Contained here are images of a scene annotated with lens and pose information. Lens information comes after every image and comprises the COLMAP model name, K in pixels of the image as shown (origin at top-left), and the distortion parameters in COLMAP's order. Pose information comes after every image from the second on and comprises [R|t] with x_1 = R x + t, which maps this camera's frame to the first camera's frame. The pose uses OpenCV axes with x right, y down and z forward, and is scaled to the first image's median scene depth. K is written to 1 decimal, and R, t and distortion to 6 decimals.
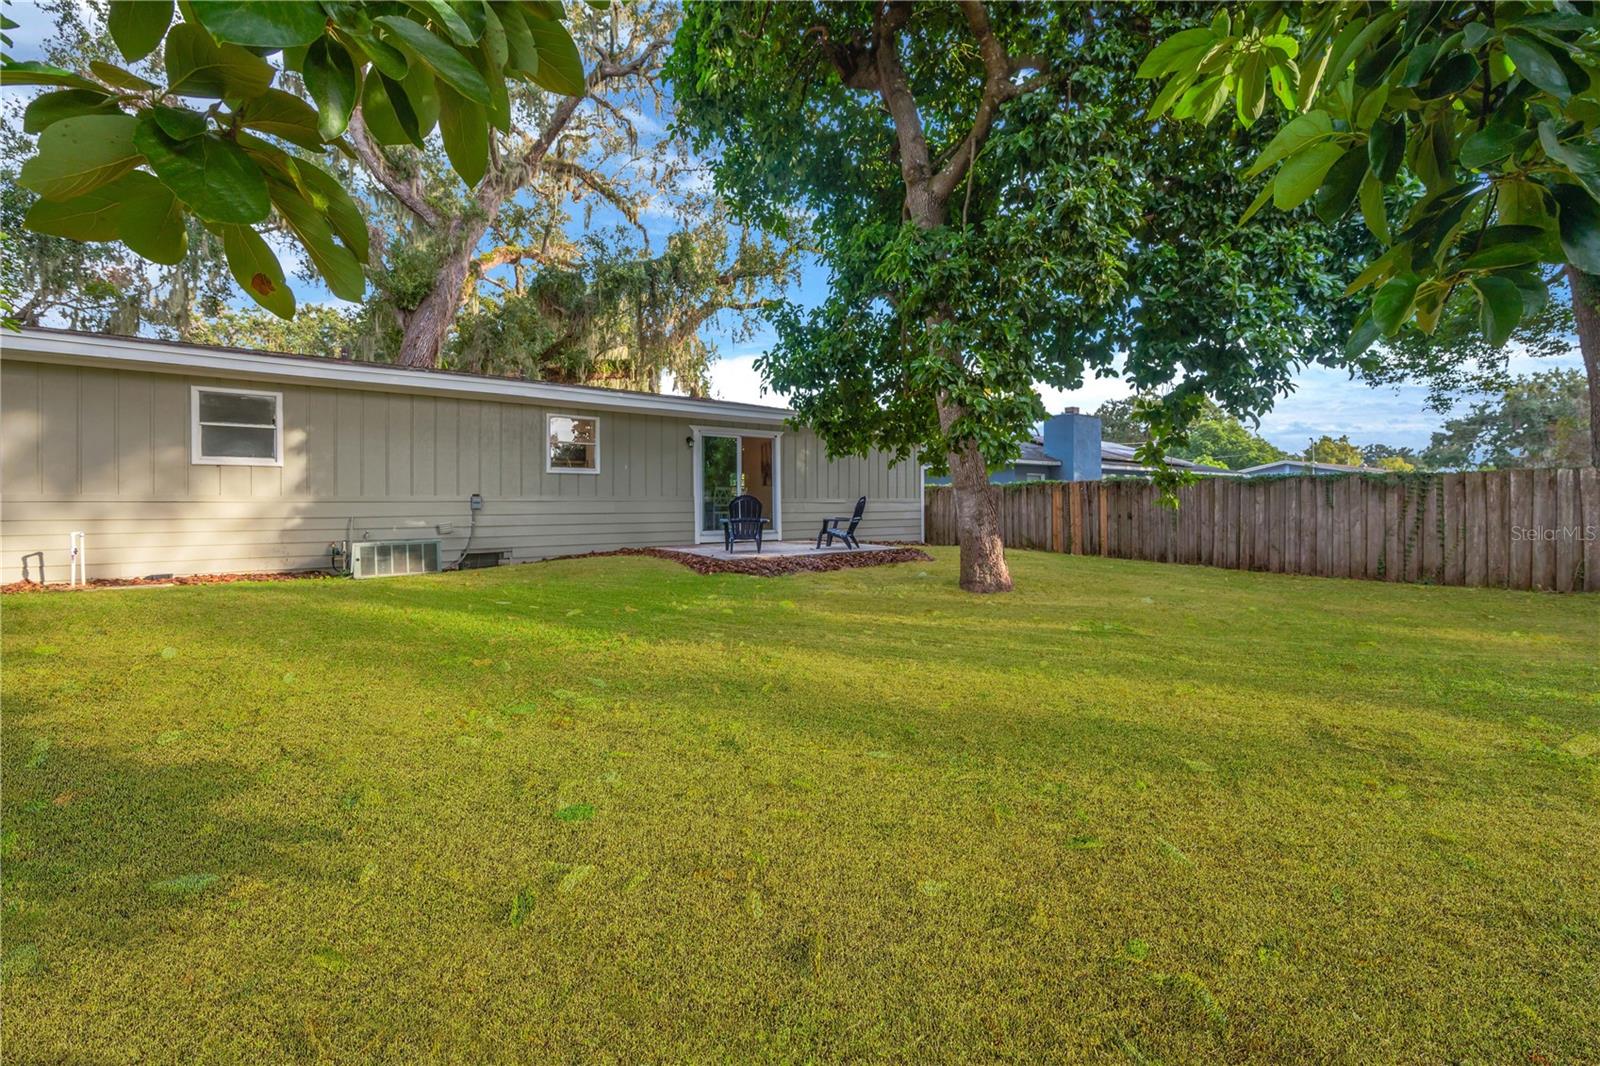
lens RADIAL K [[656.7, 0, 795.0], [0, 656.7, 519.6], [0, 0, 1]] dist [0.002028, 0.000914]
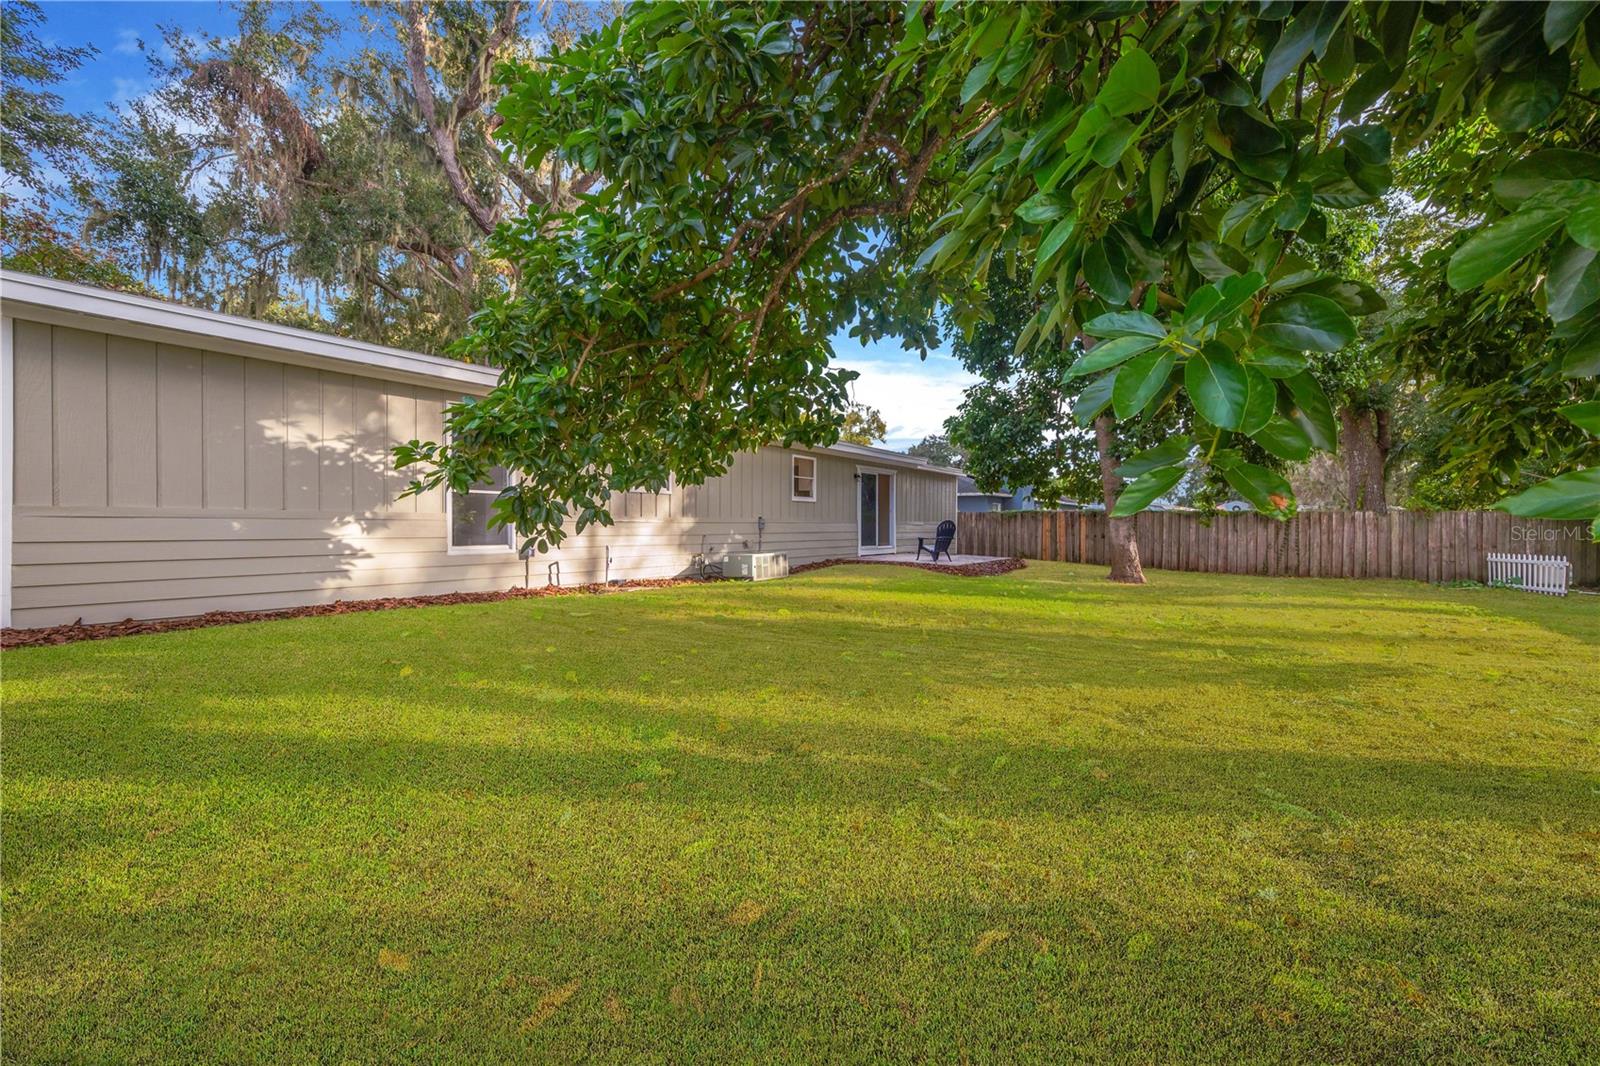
lens RADIAL K [[656.7, 0, 805.5], [0, 656.7, 532.7], [0, 0, 1]] dist [0.002028, 0.000914]
pose [[0.949472, 0.005898, 0.313796, -0.696342], [-0.003456, 0.999959, -0.008340, 0.001986], [-0.313832, 0.006834, 0.949454, -0.207610]]
